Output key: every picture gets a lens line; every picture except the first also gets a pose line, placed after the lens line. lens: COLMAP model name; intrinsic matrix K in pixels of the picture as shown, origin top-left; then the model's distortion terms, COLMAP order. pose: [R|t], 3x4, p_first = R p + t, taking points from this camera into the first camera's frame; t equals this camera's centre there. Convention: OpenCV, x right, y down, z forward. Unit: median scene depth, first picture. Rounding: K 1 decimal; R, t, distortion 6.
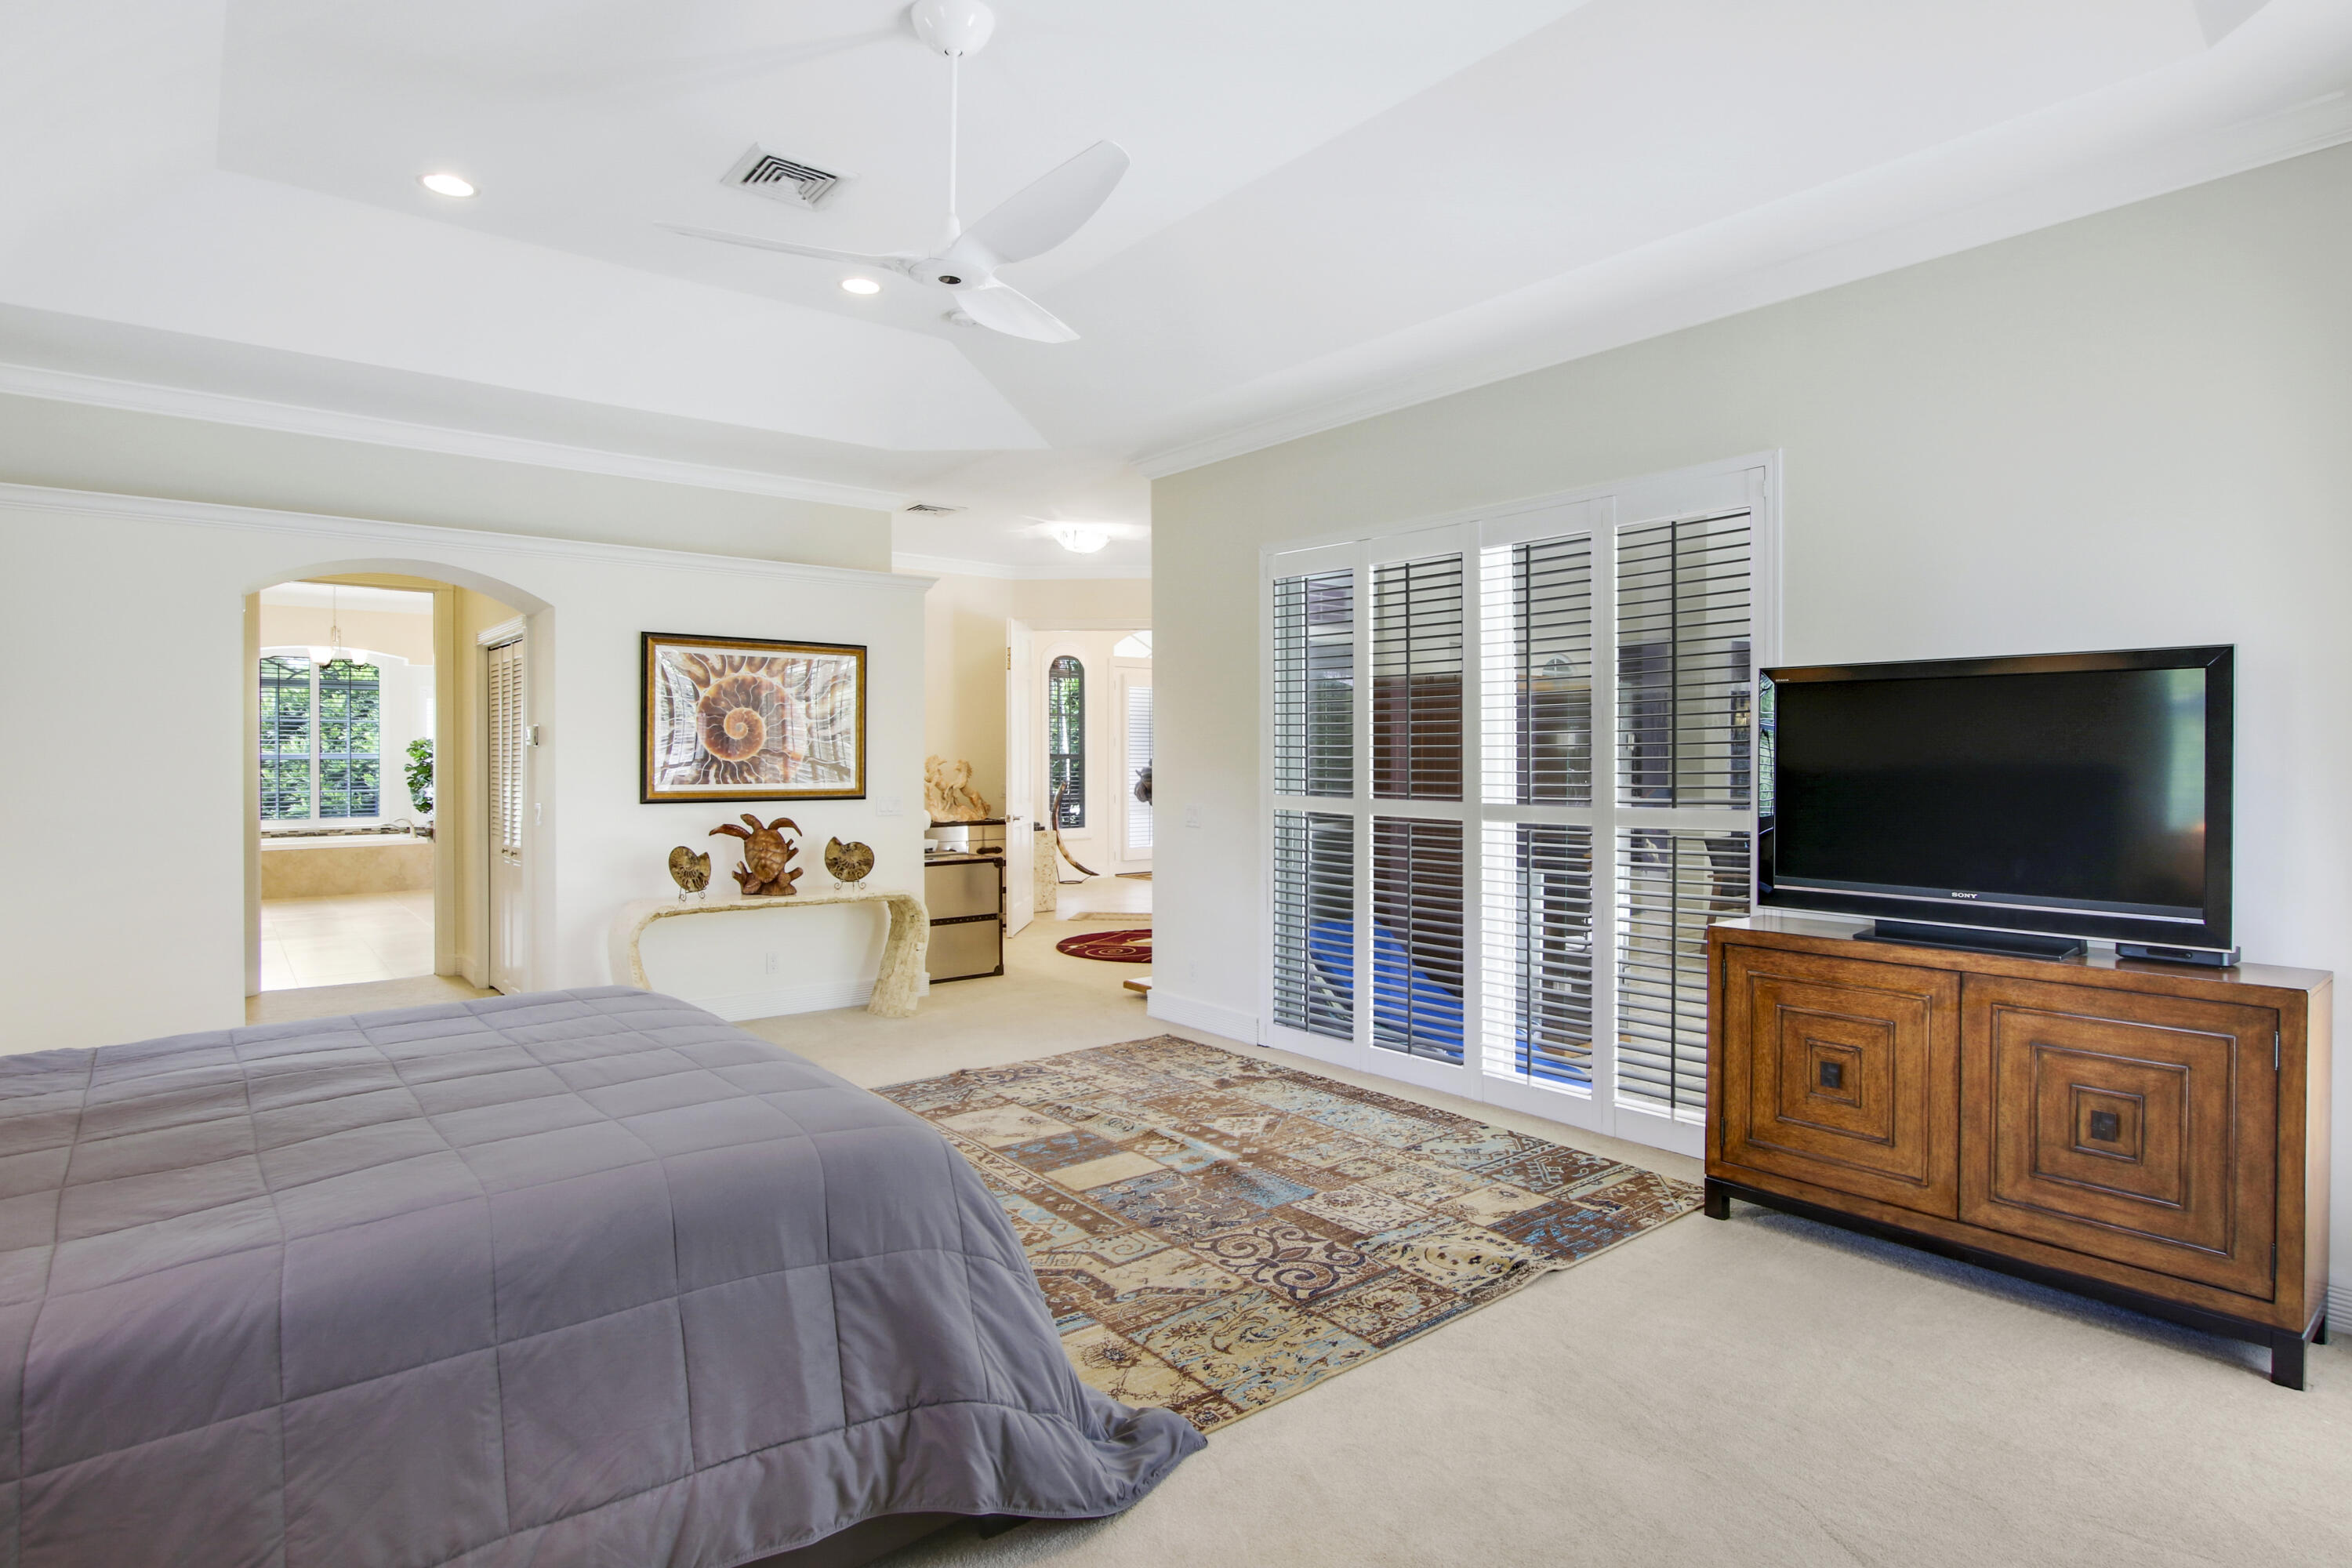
lens RADIAL K [[1210.2, 0, 1198.5], [0, 1210.2, 766.2], [0, 0, 1]] dist [-0.015389, 0.001093]
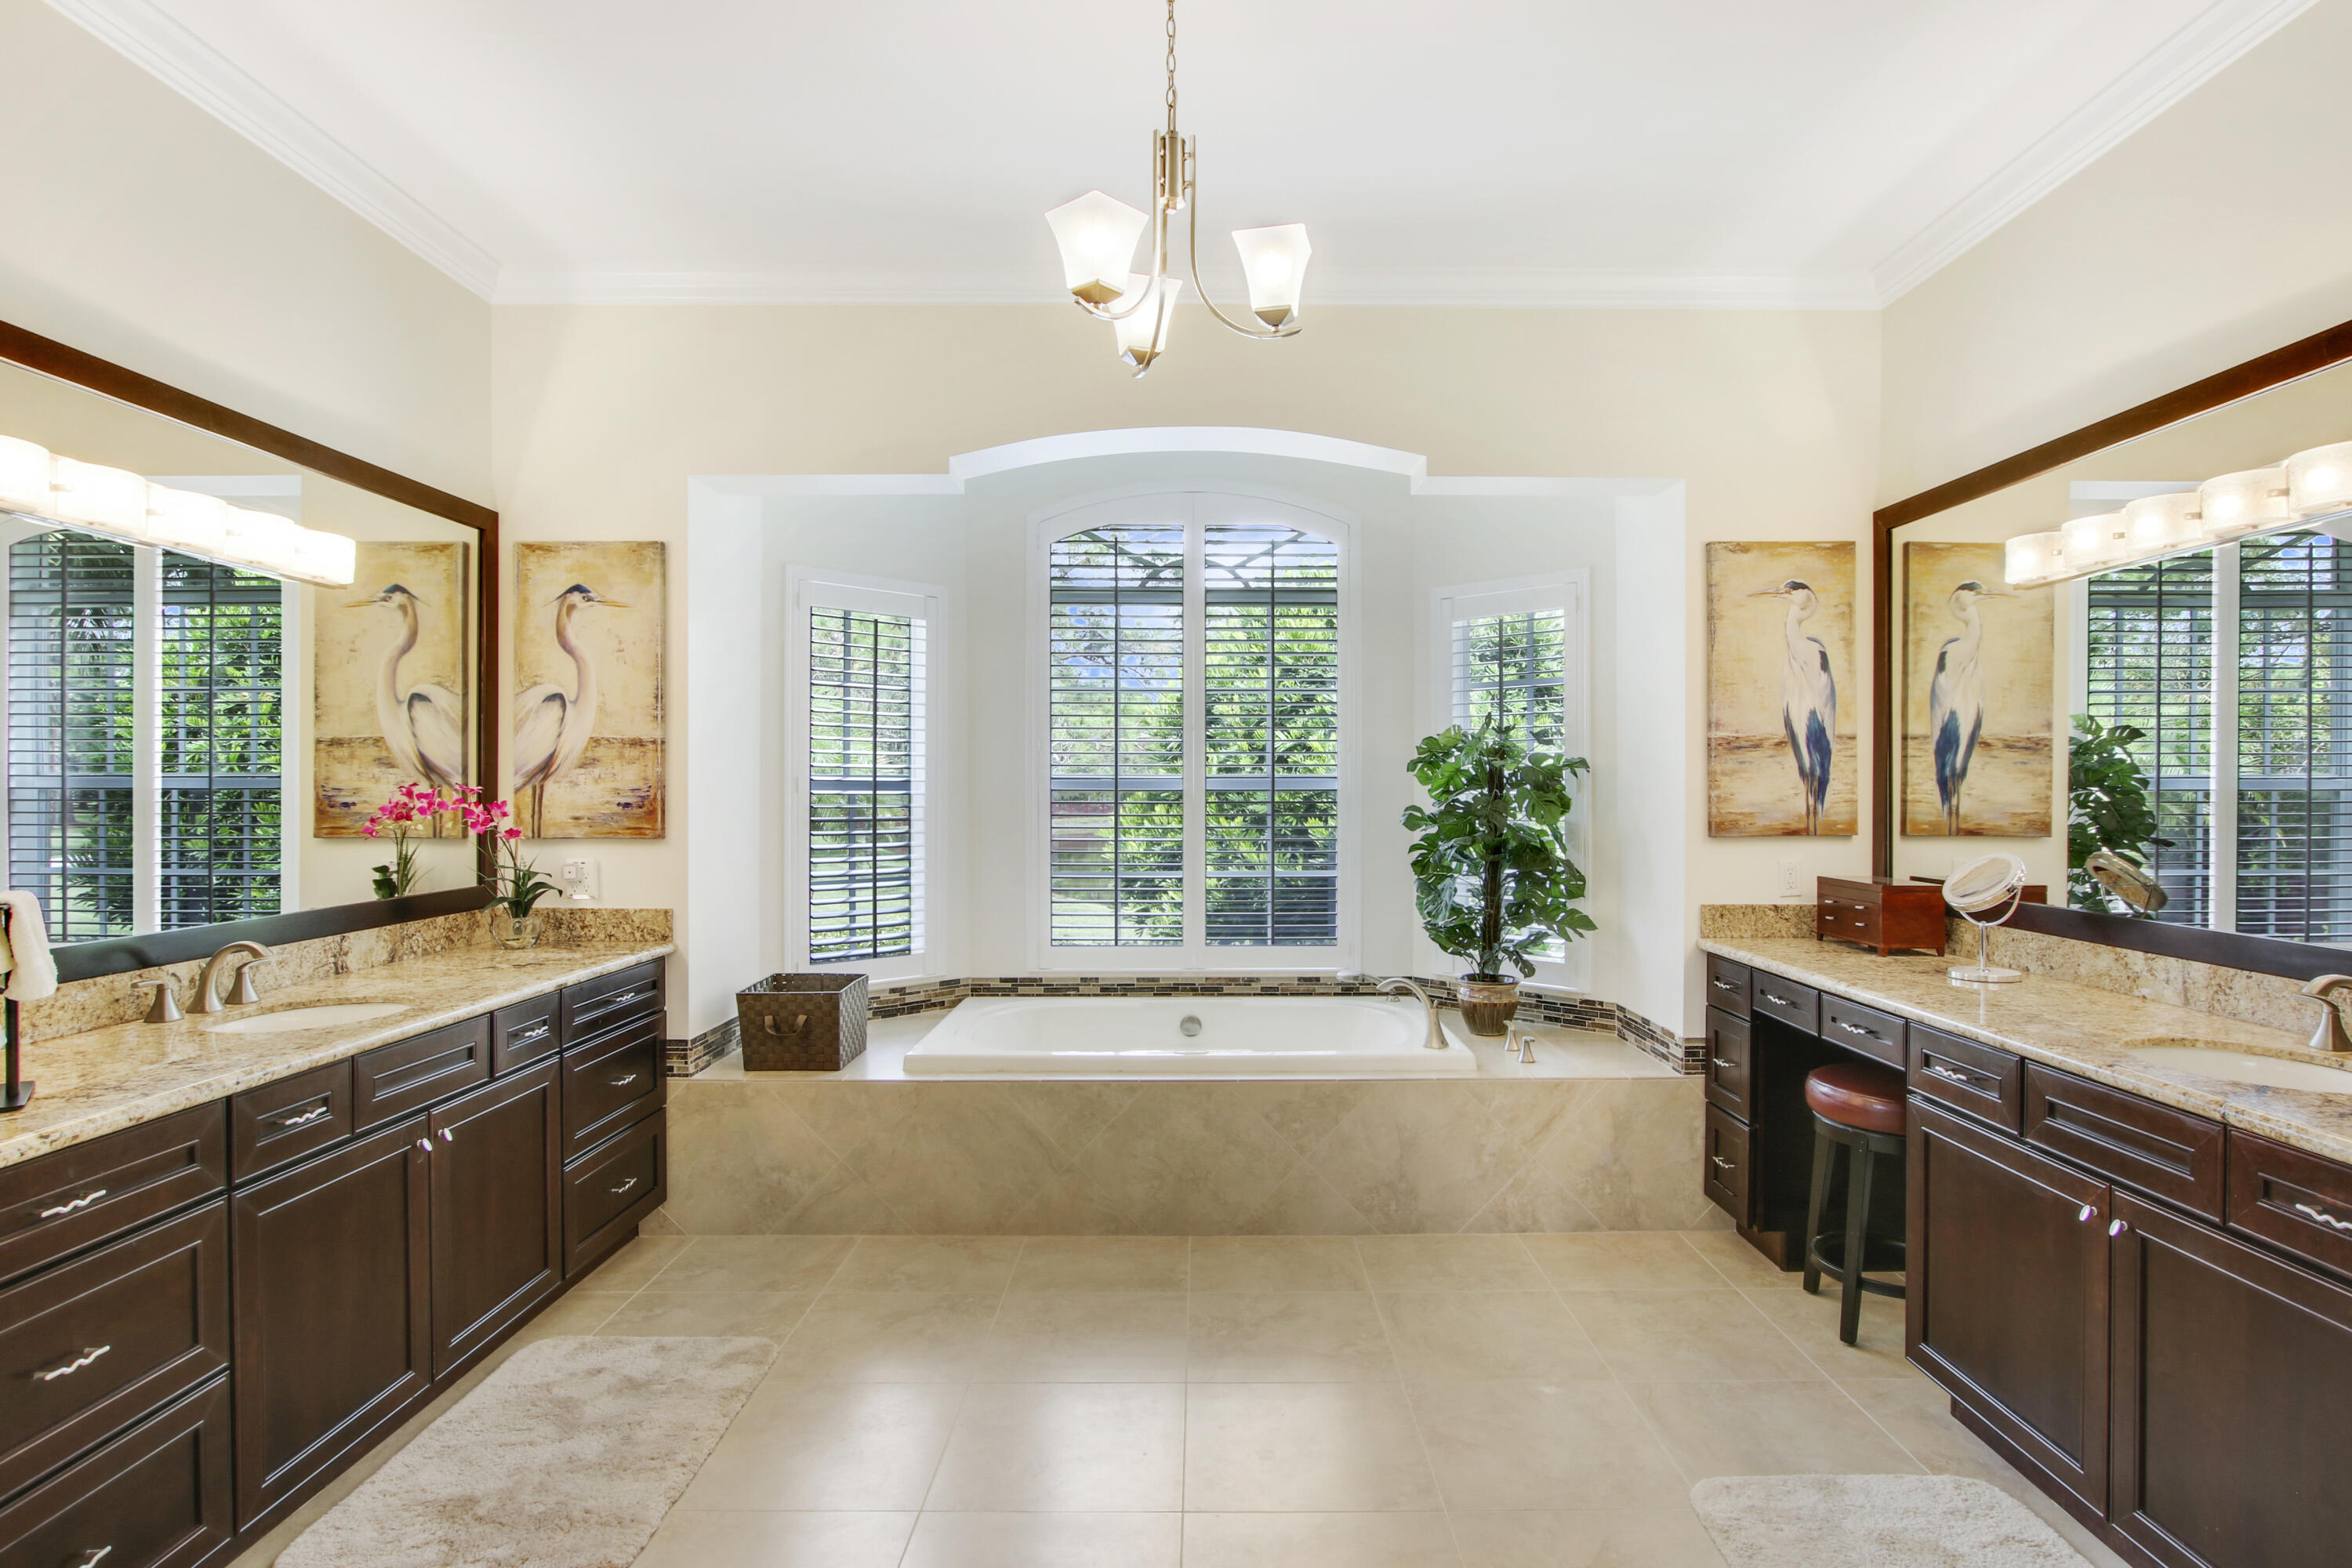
lens RADIAL K [[1215.9, 0, 1179.3], [0, 1215.9, 779.7], [0, 0, 1]] dist [-0.011694, 0.000801]
pose [[0.752445, -0.006862, -0.658619, -0.482518], [0.000957, 0.999956, -0.009325, -0.006175], [0.658654, 0.006386, 0.752419, 0.701656]]
